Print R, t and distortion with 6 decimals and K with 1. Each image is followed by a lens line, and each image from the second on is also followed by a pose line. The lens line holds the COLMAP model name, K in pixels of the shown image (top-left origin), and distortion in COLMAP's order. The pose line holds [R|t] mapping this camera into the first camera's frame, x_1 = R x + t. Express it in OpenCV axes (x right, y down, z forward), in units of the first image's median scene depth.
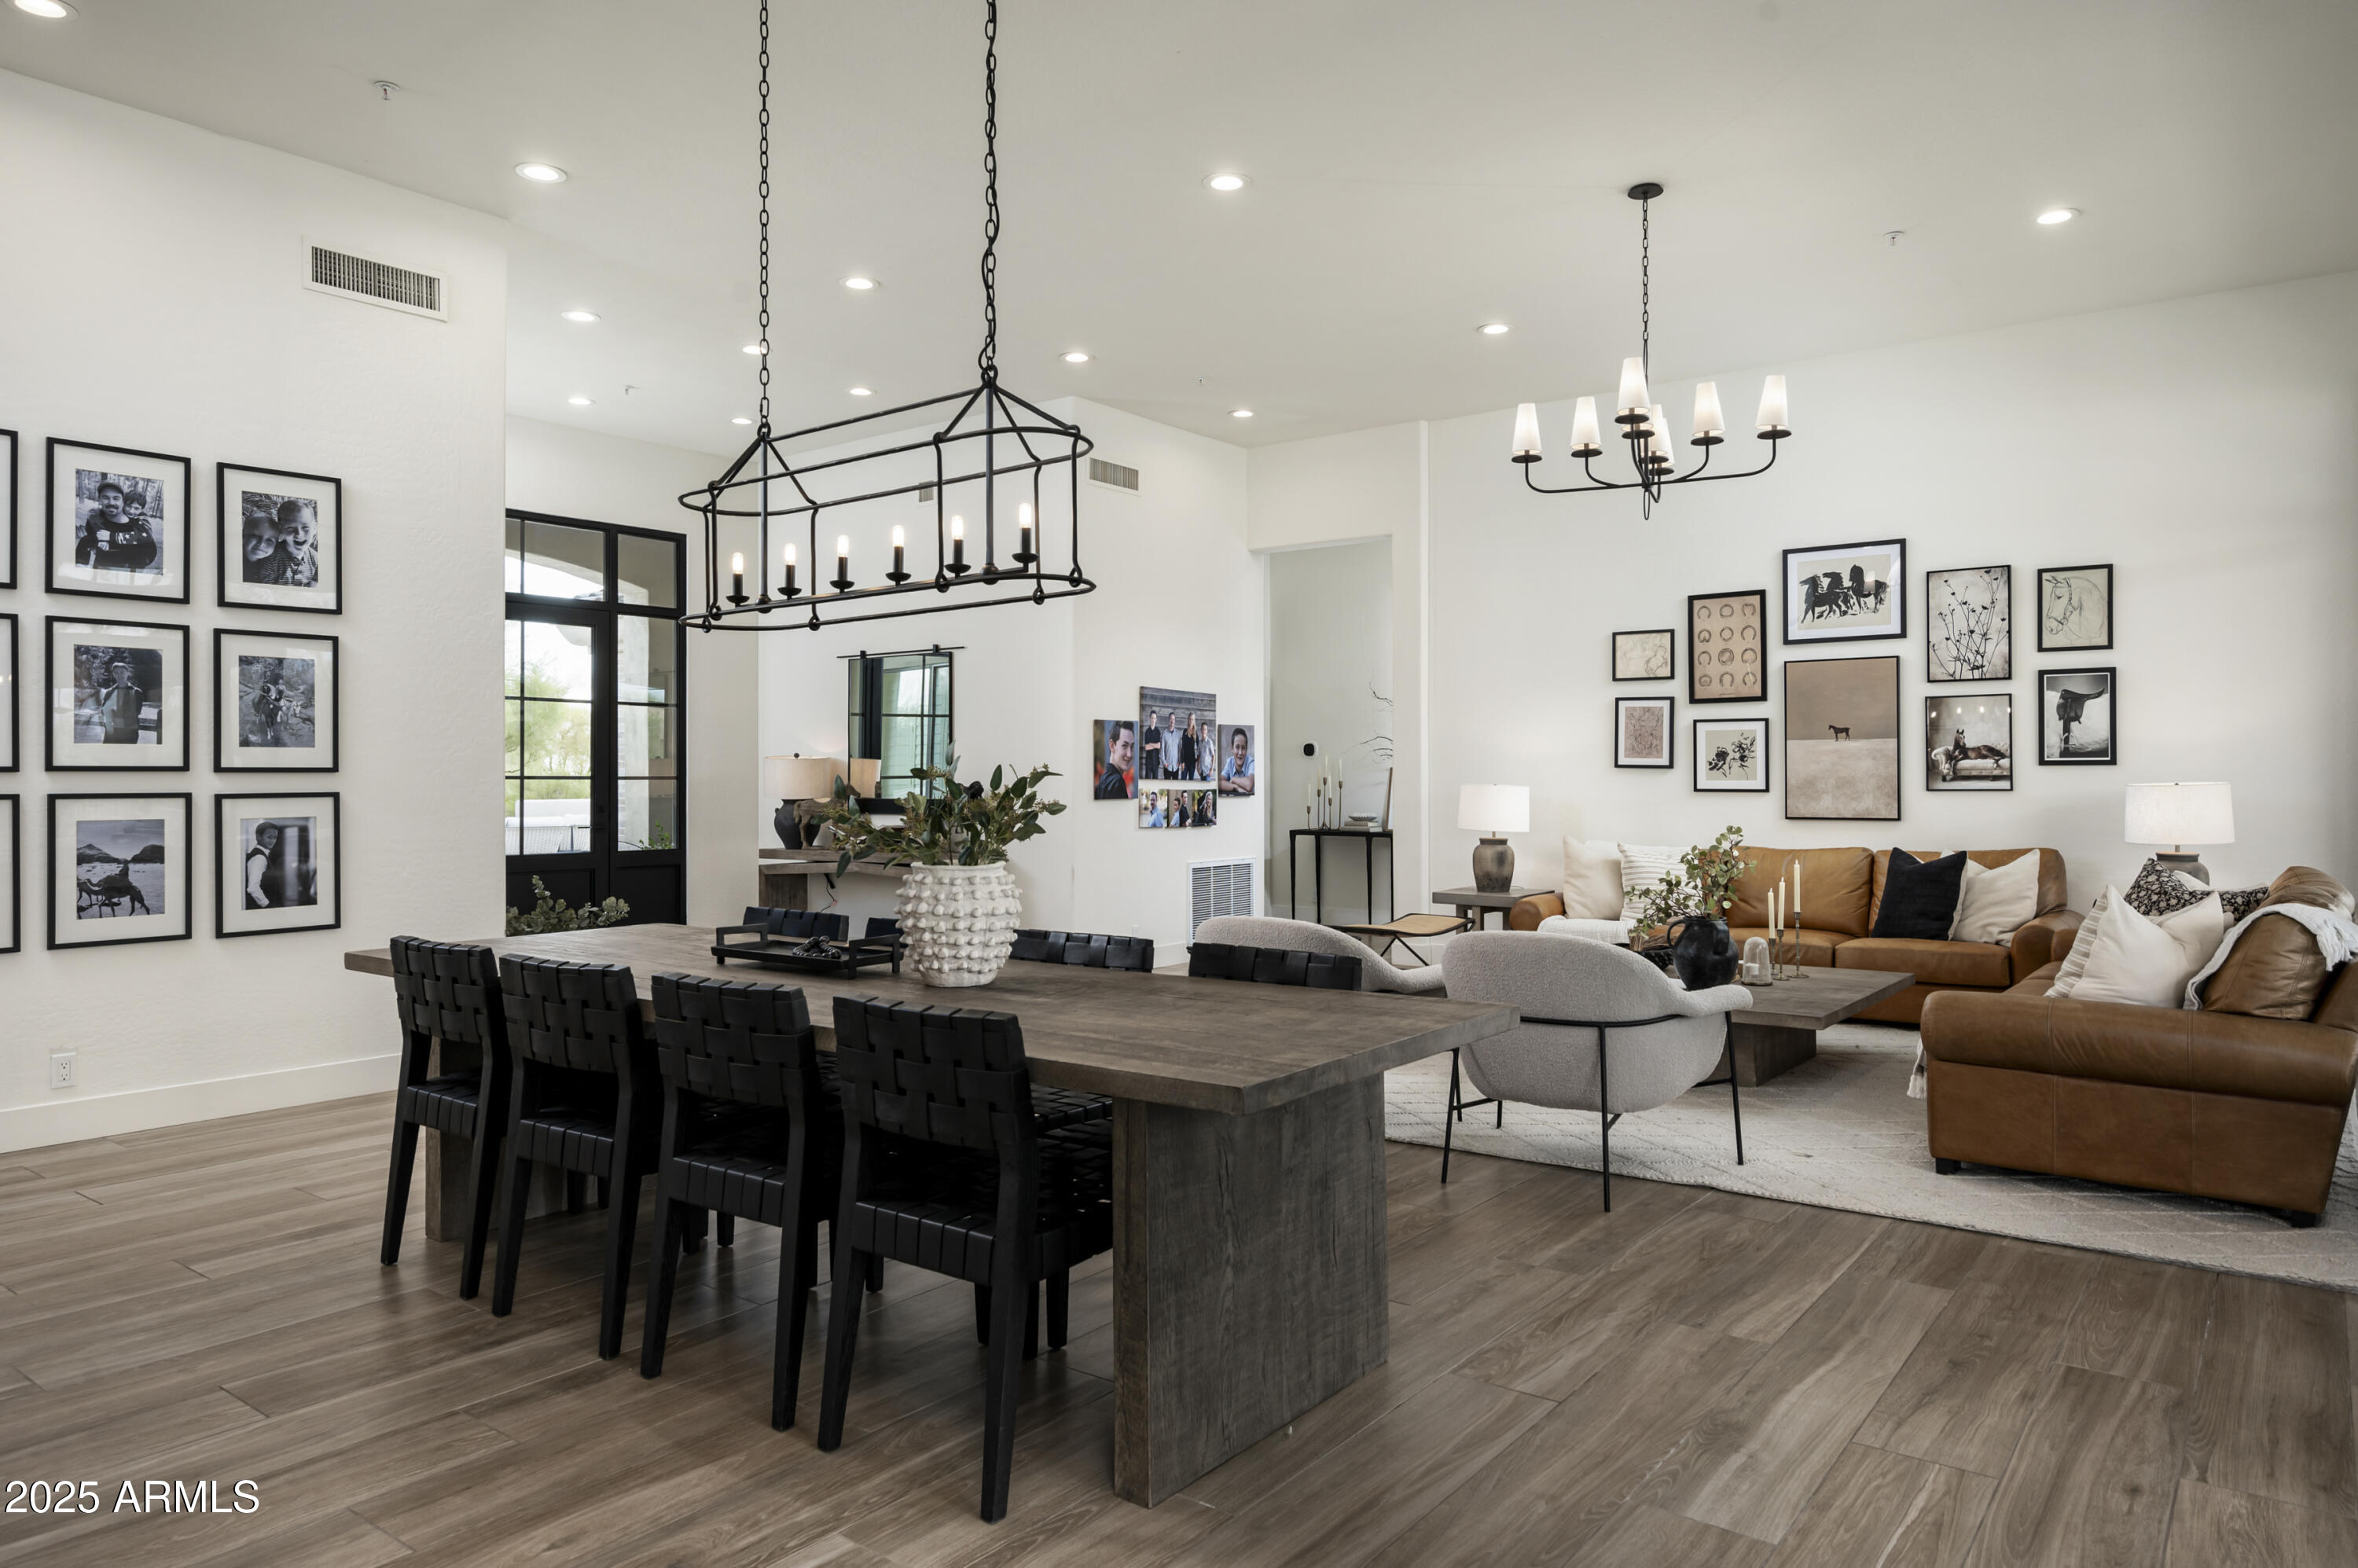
lens RADIAL K [[1457.0, 0, 1169.7], [0, 1457.0, 791.8], [0, 0, 1]] dist [-0.008313, -0.000684]
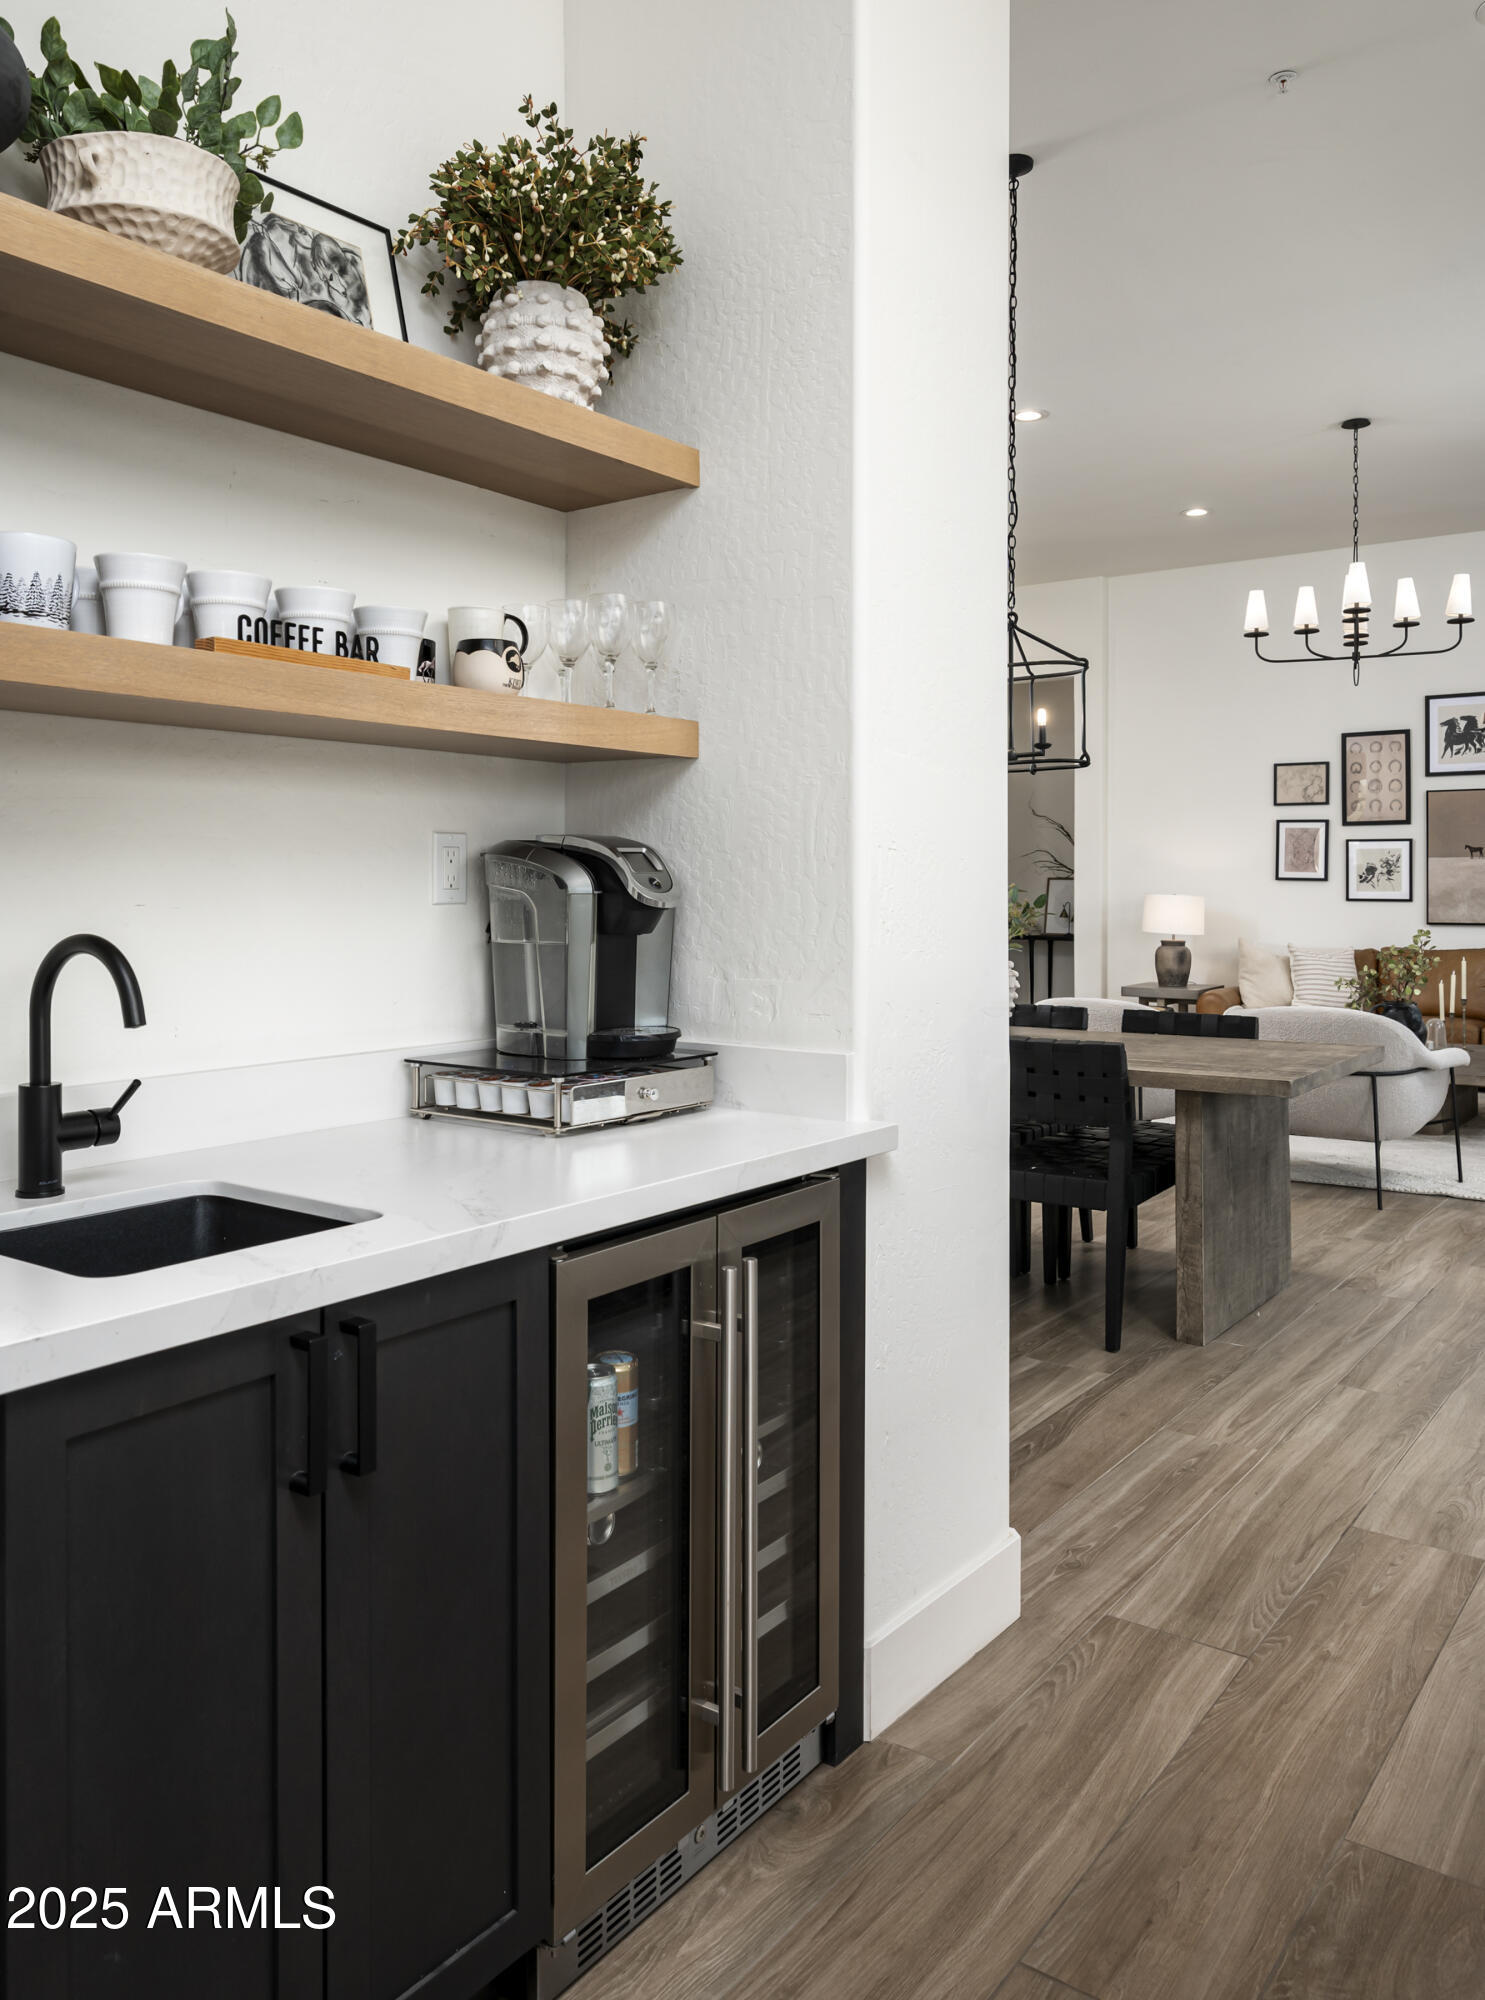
lens RADIAL K [[1477.6, 0, 737.1], [0, 1477.6, 899.6], [0, 0, 1]] dist [-0.005456, -0.003176]
pose [[0.999700, 0.002415, 0.024373, -0.165349], [-0.002469, 0.999995, 0.002181, -0.002574], [-0.024368, -0.002240, 0.999701, -0.182463]]
